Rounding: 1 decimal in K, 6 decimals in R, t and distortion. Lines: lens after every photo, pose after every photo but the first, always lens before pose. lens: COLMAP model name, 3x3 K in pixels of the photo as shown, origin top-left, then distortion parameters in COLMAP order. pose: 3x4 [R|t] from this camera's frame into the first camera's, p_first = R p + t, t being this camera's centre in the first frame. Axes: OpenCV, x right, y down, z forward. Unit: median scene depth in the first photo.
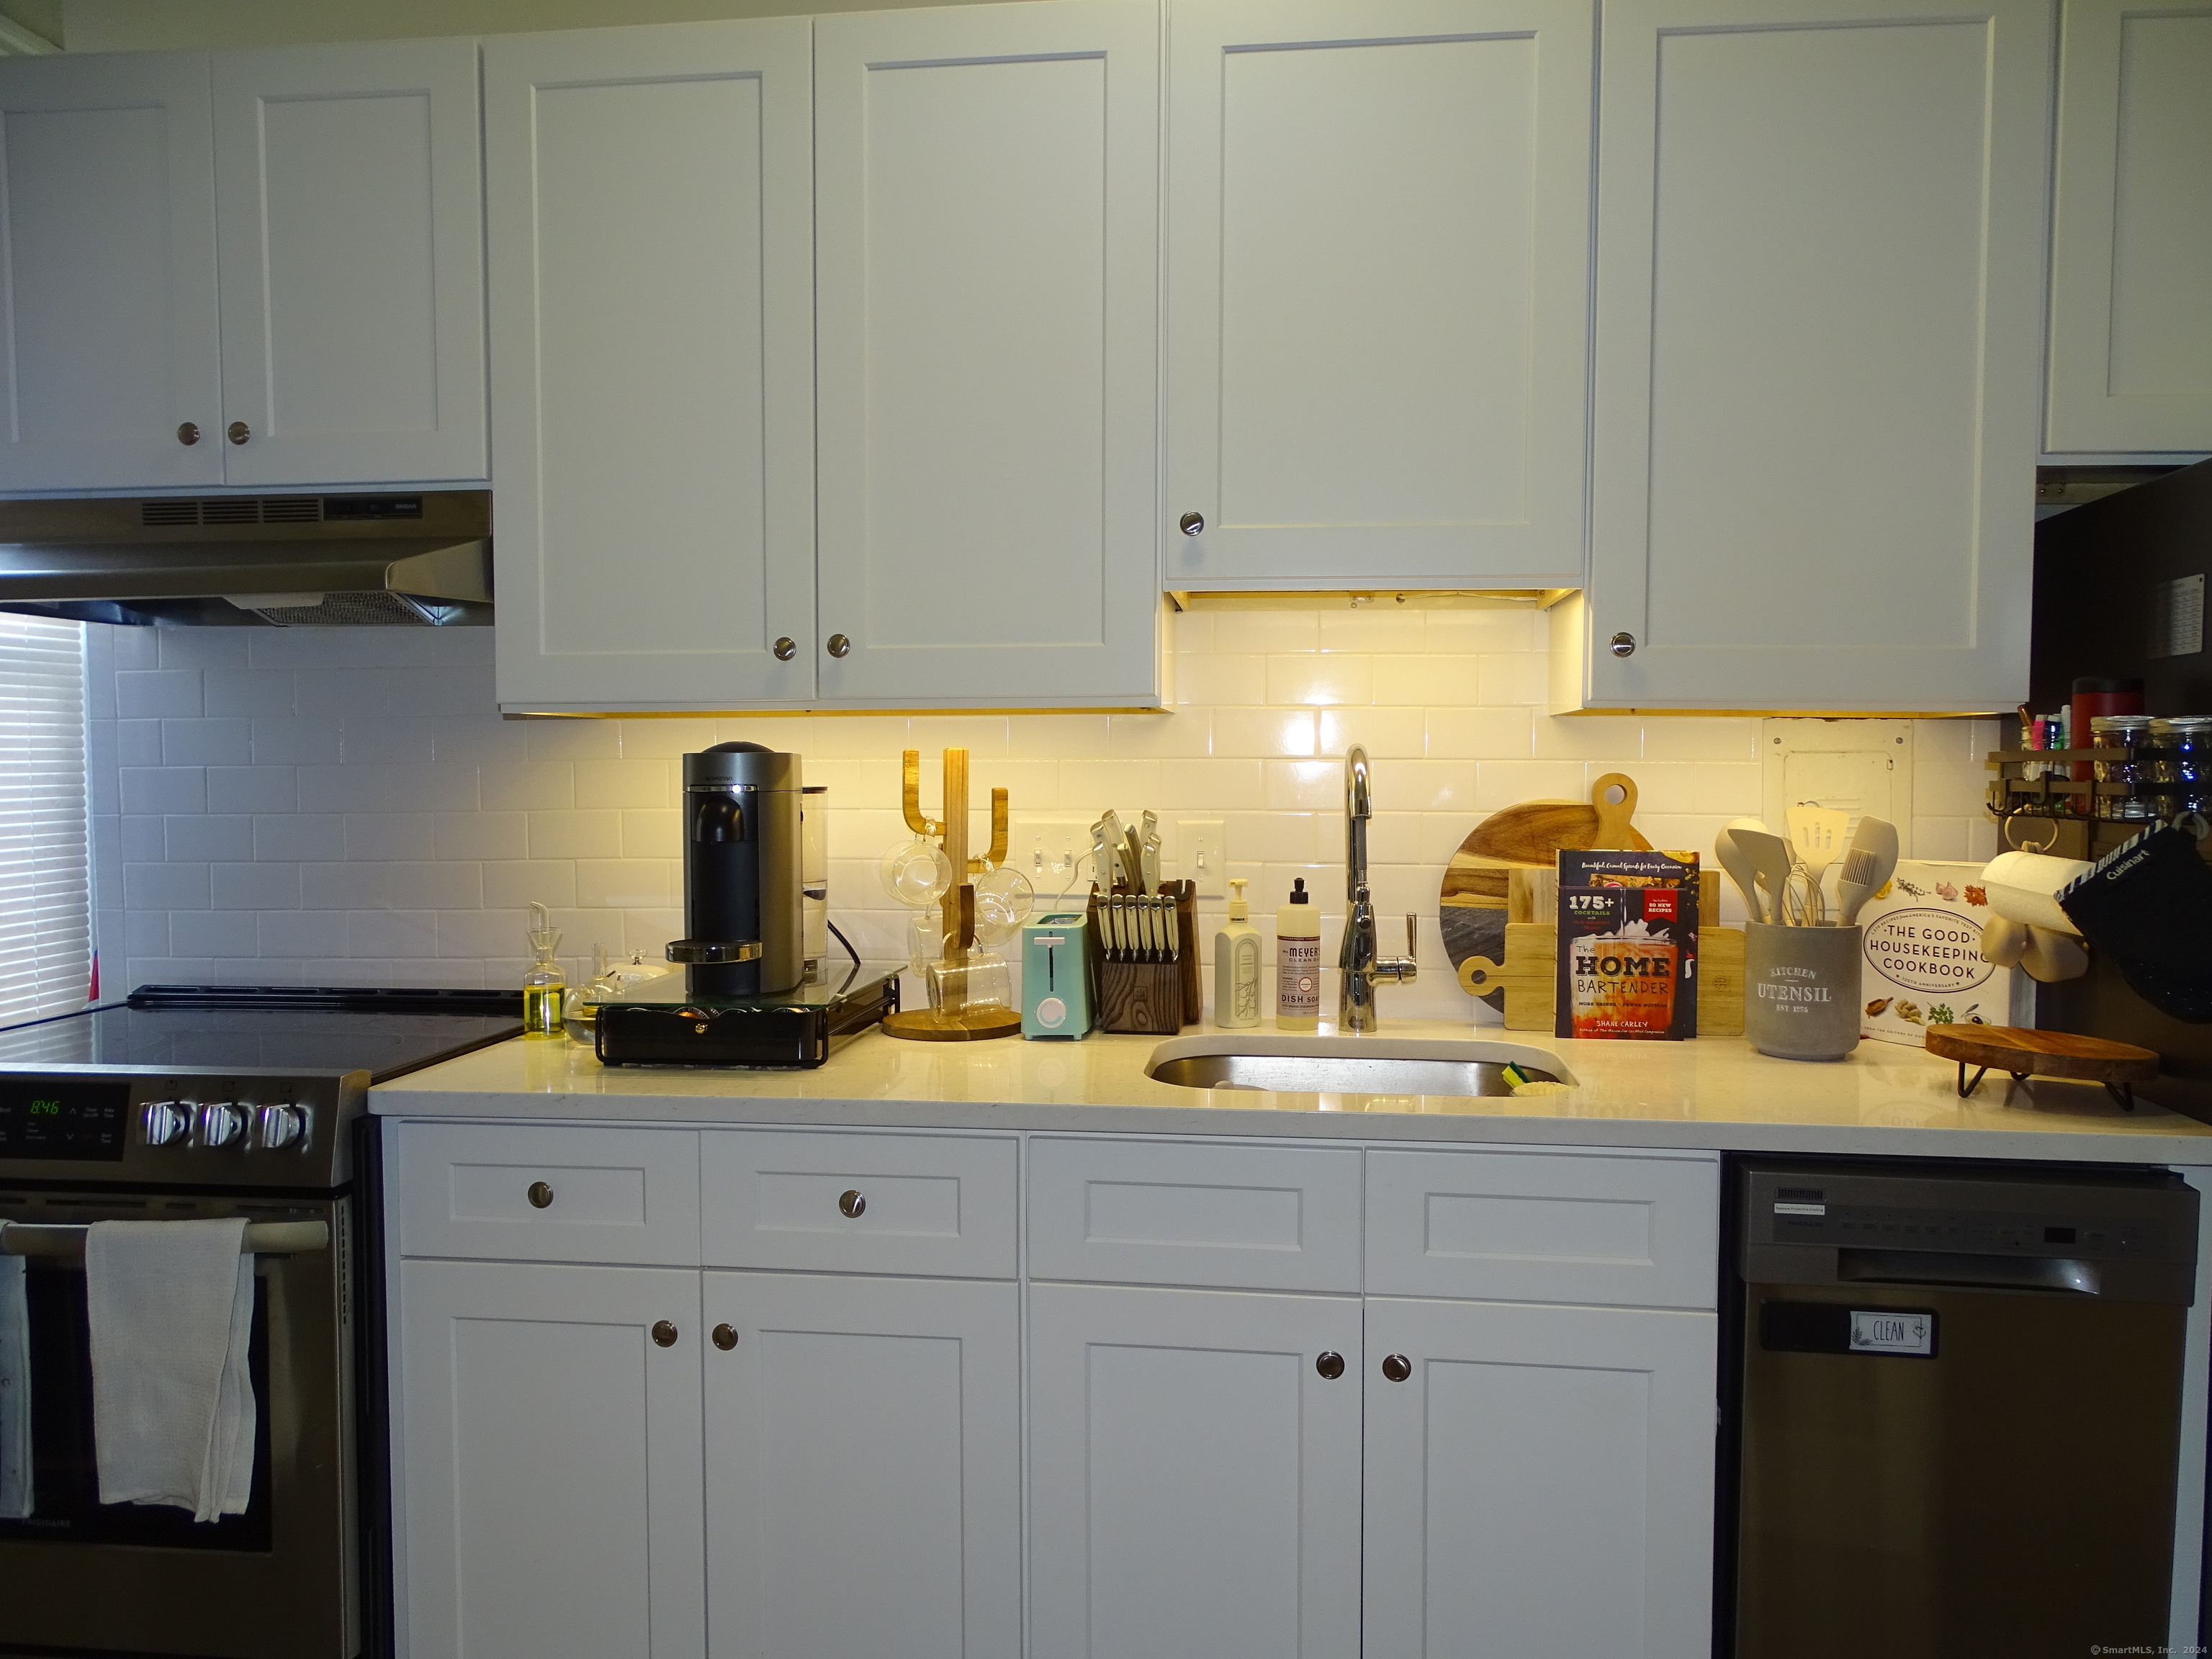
lens RADIAL K [[1597.0, 0, 1106.0], [0, 1597.0, 829.5], [0, 0, 1]] dist [0.001385, -0.000602]
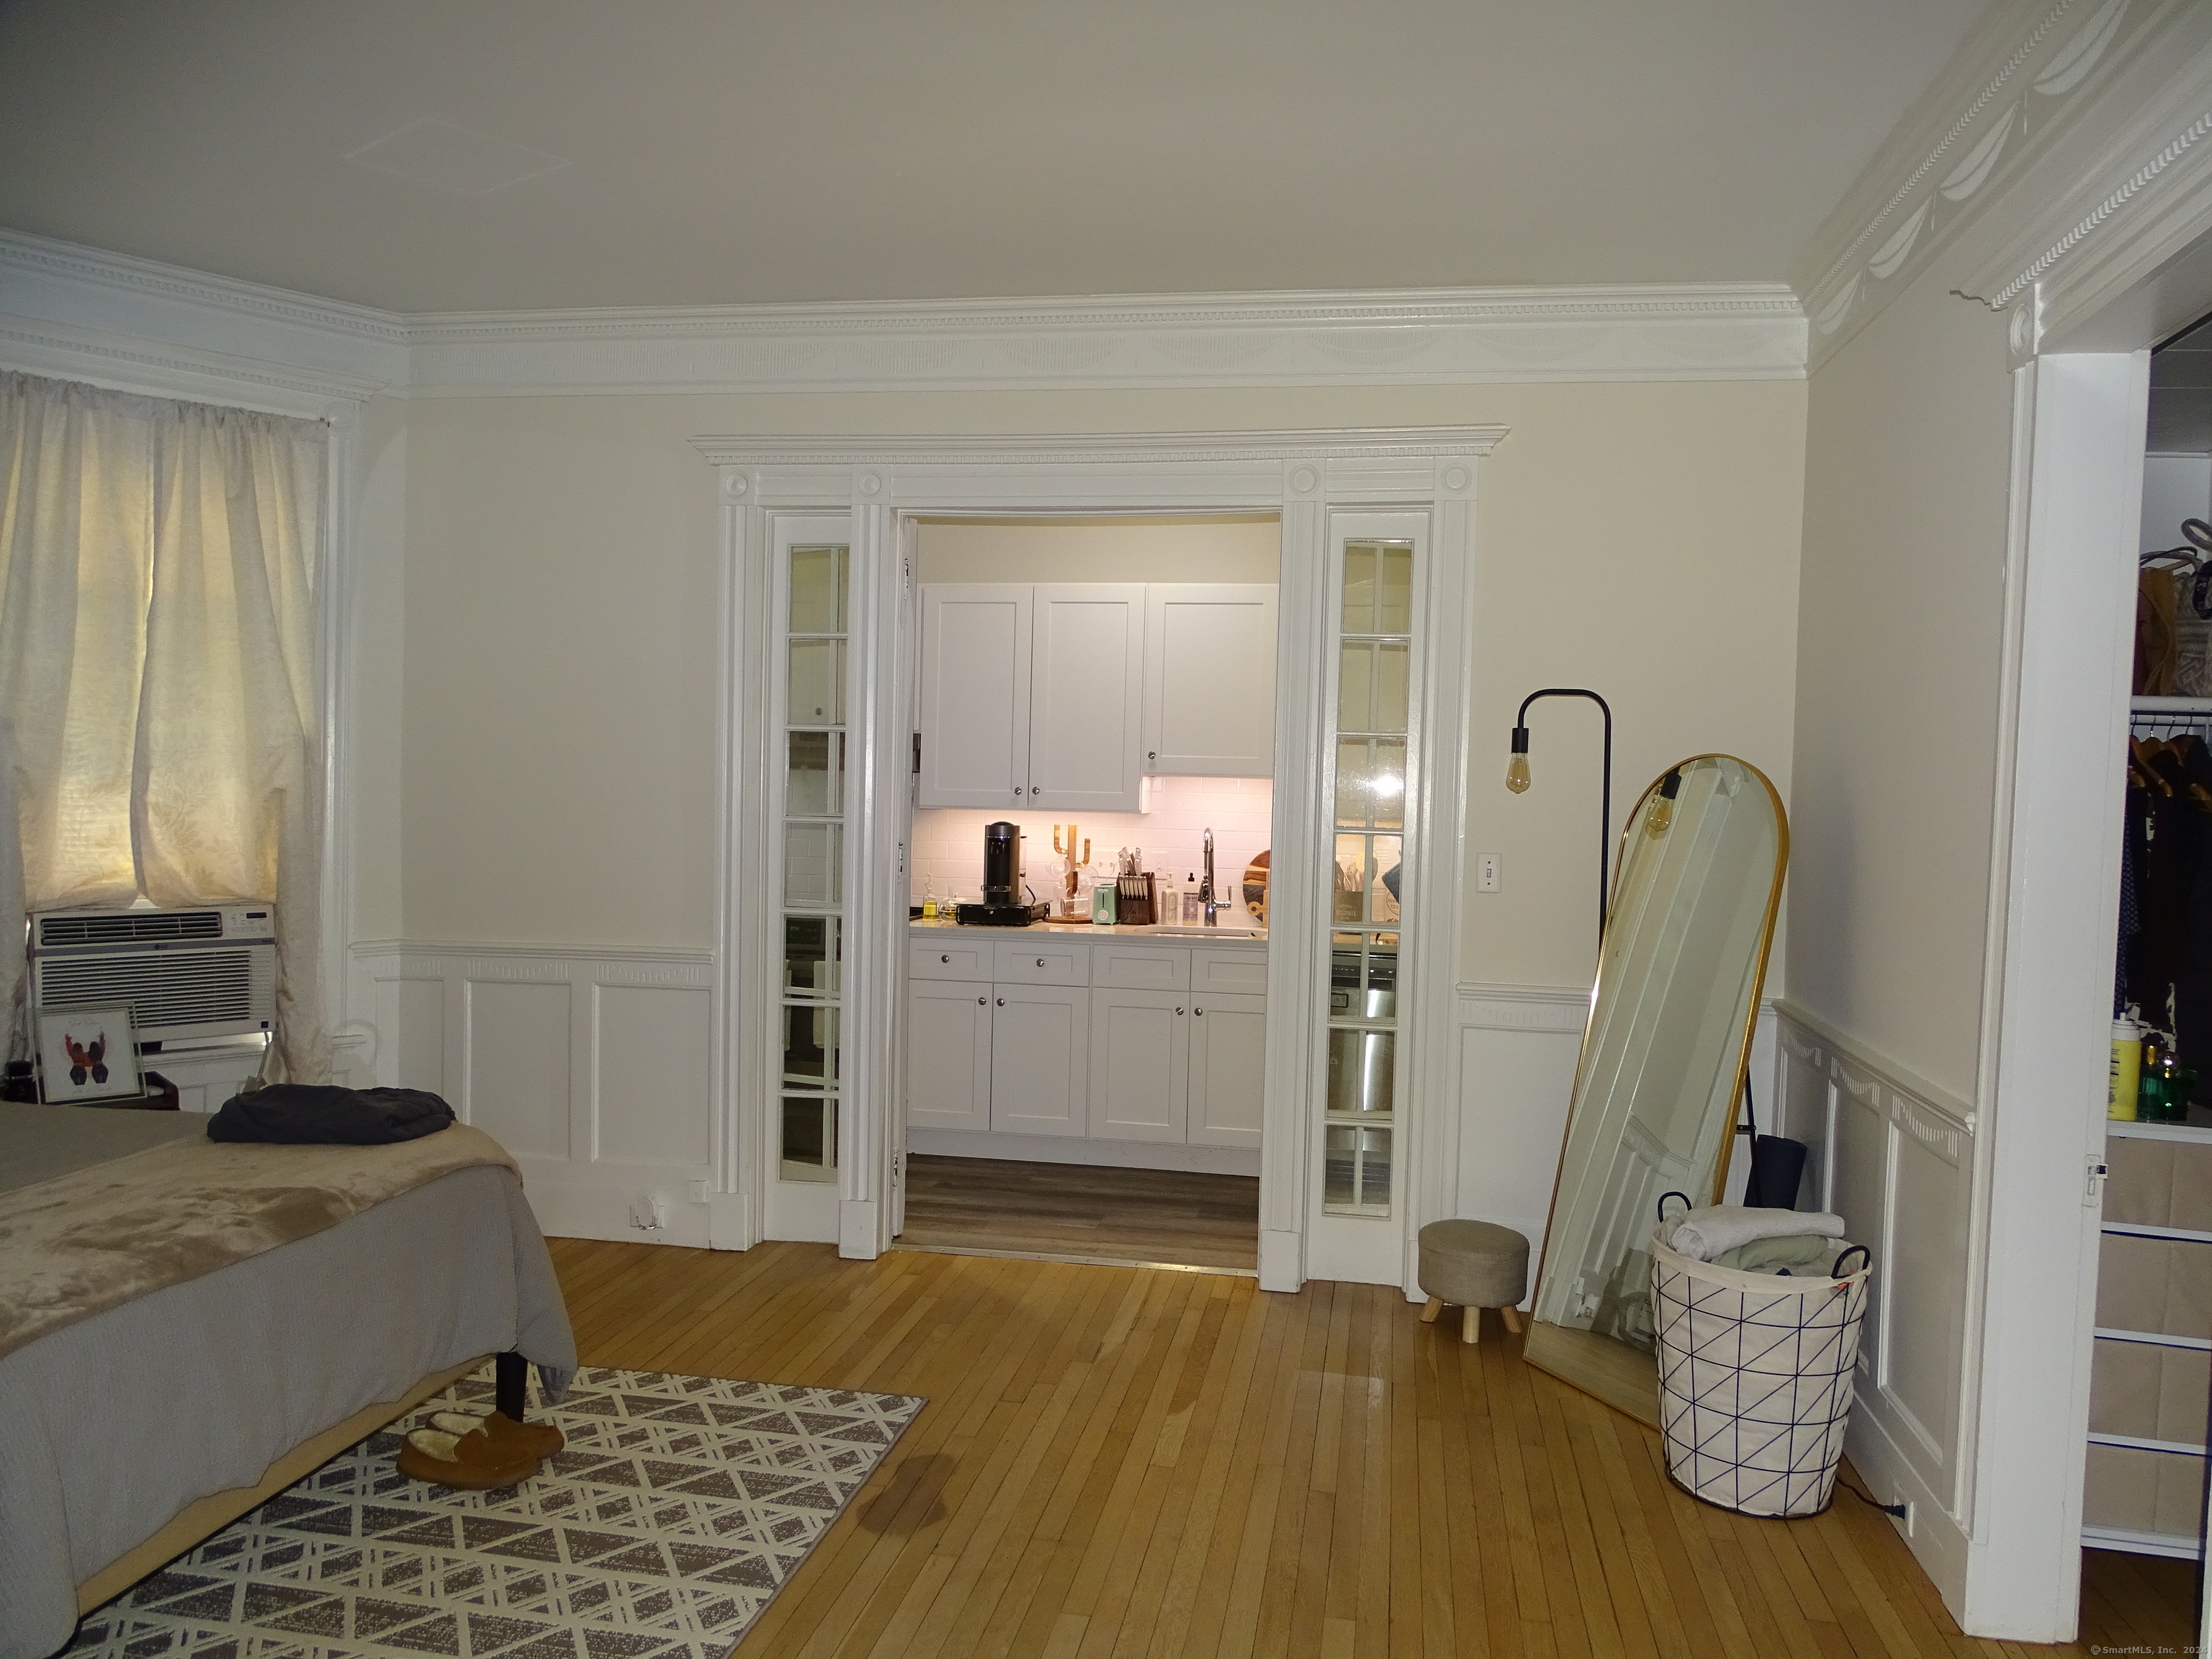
lens RADIAL K [[1597.0, 0, 1106.0], [0, 1597.0, 829.5], [0, 0, 1]] dist [0.001385, -0.000602]
pose [[0.998129, 0.024188, -0.056149, 0.129802], [-0.025715, 0.999315, -0.026630, 0.034328], [0.055466, 0.028024, 0.998067, -1.892765]]
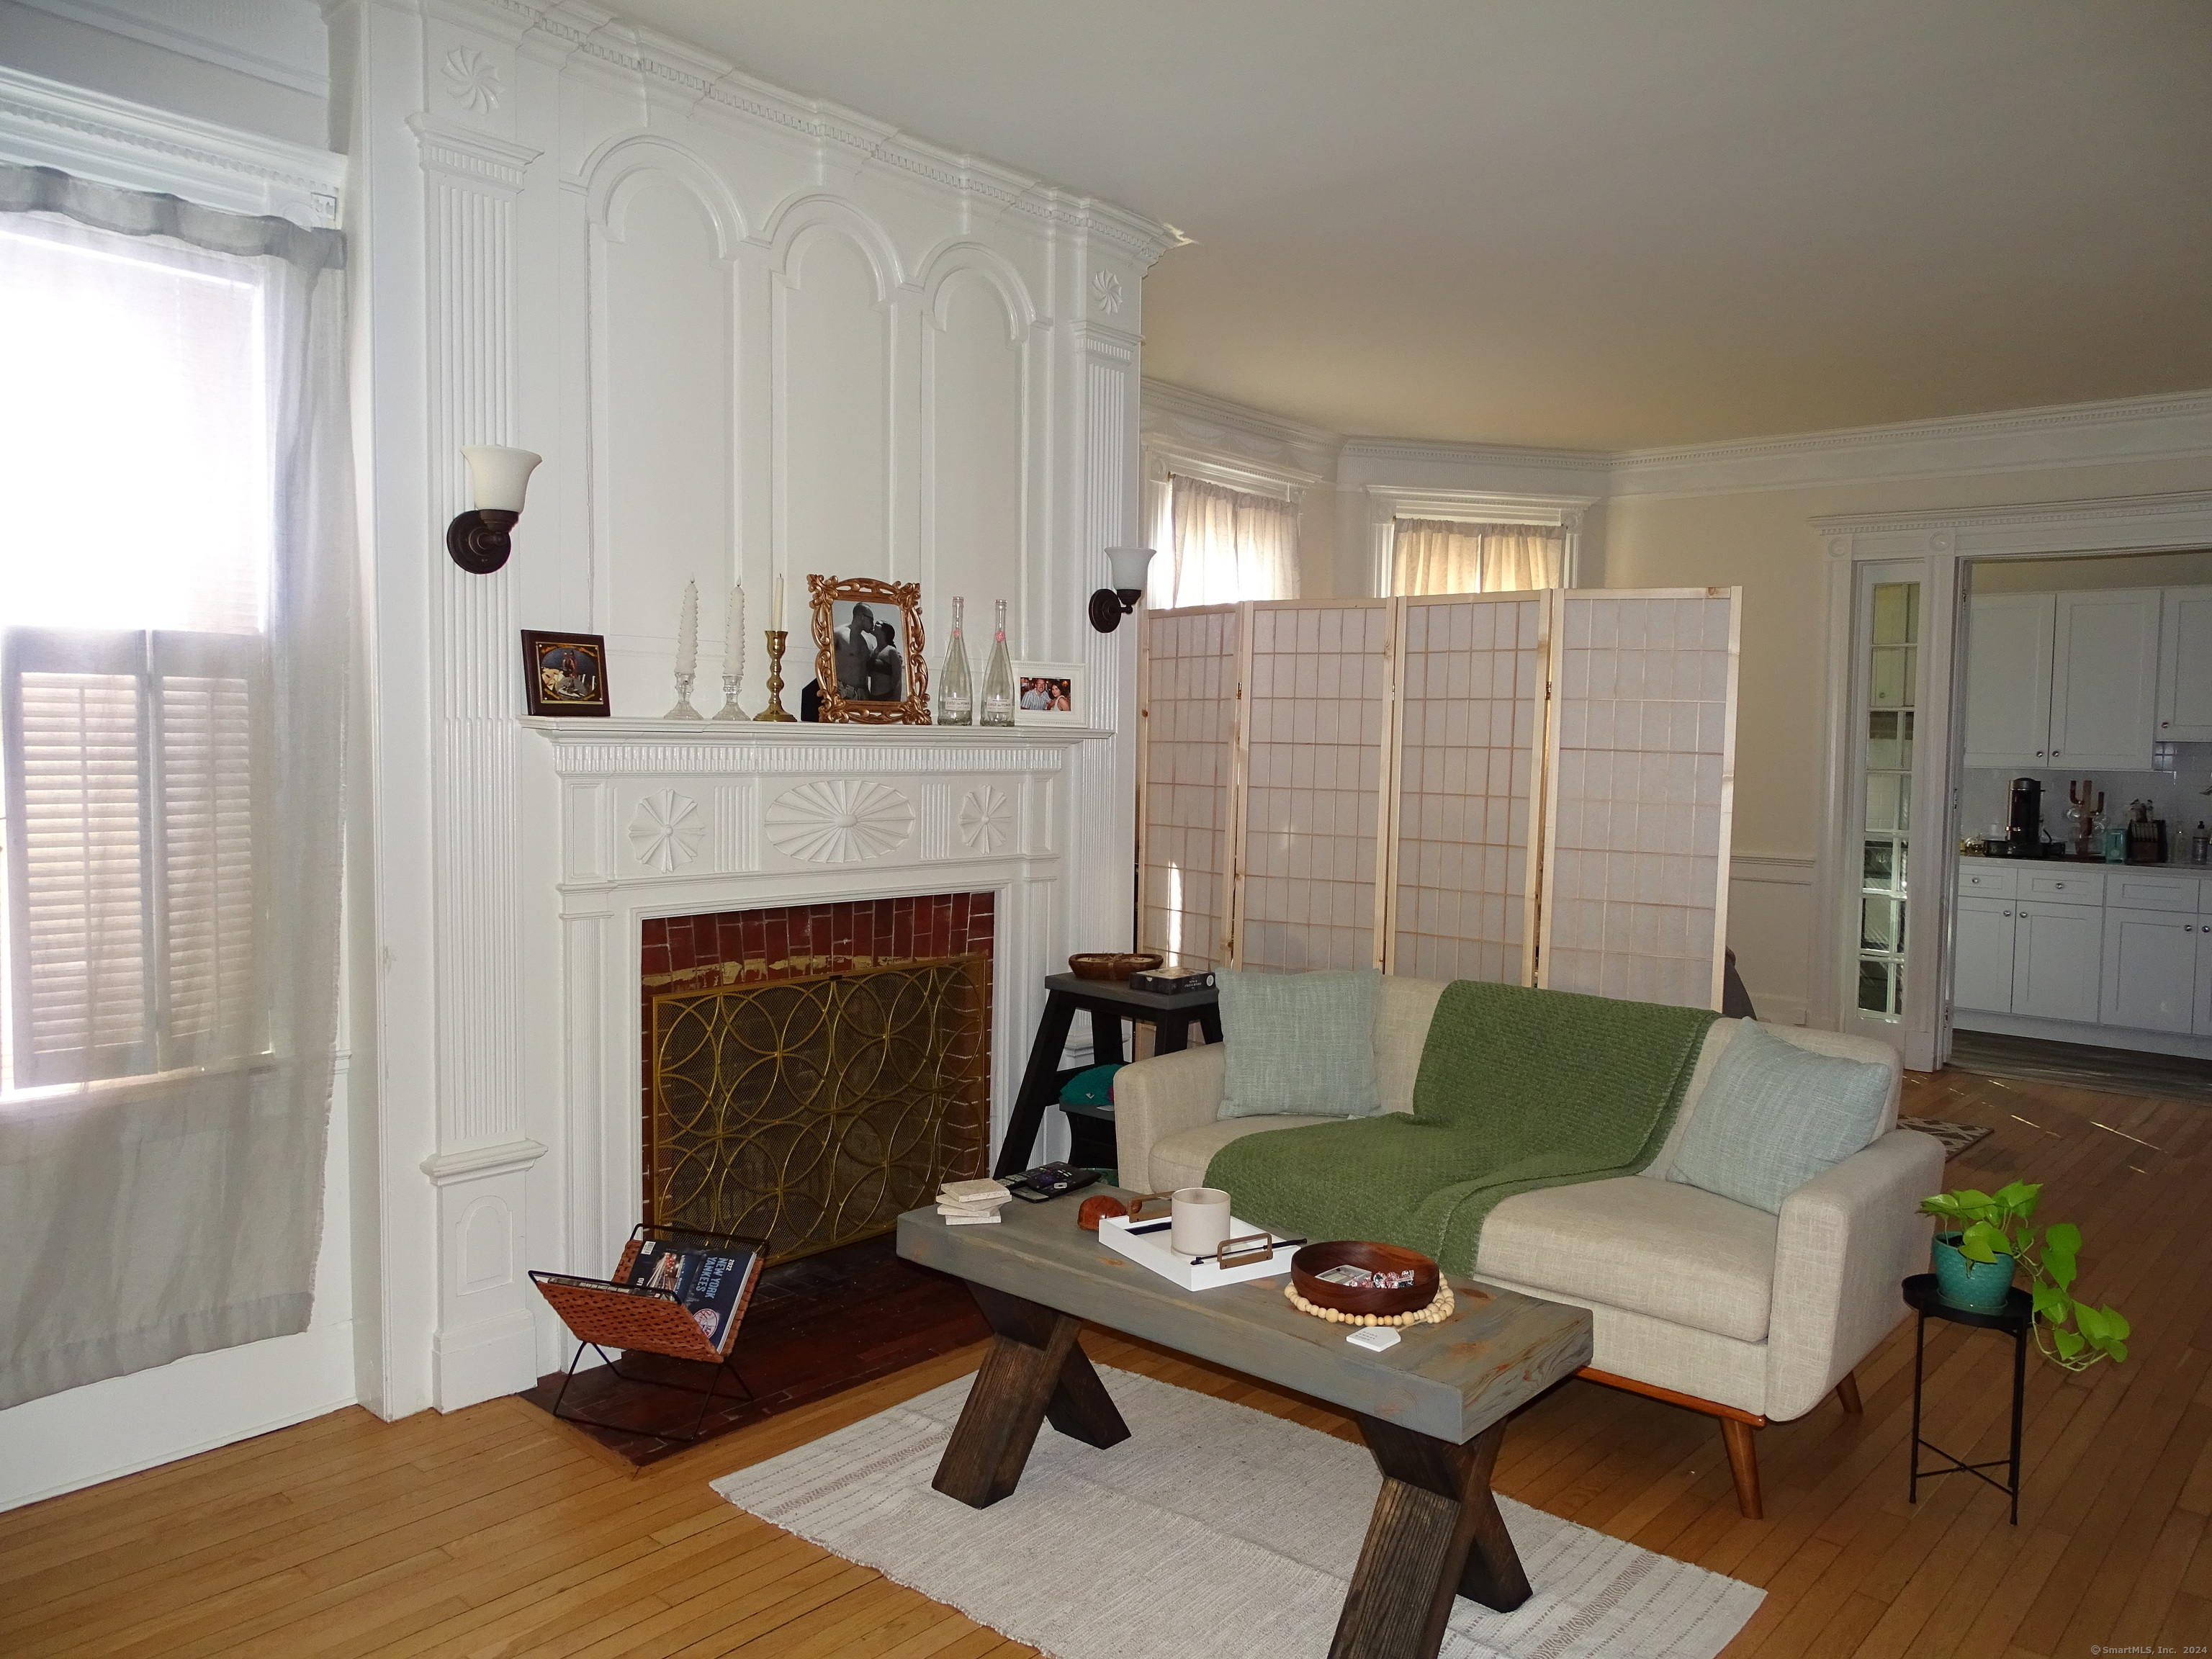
lens RADIAL K [[1597.0, 0, 1106.0], [0, 1597.0, 829.5], [0, 0, 1]] dist [0.001385, -0.000602]
pose [[0.821344, 0.045100, -0.568648, 0.144729], [-0.048858, 0.998768, 0.008645, 0.140309], [0.568338, 0.020682, 0.822535, -3.290670]]
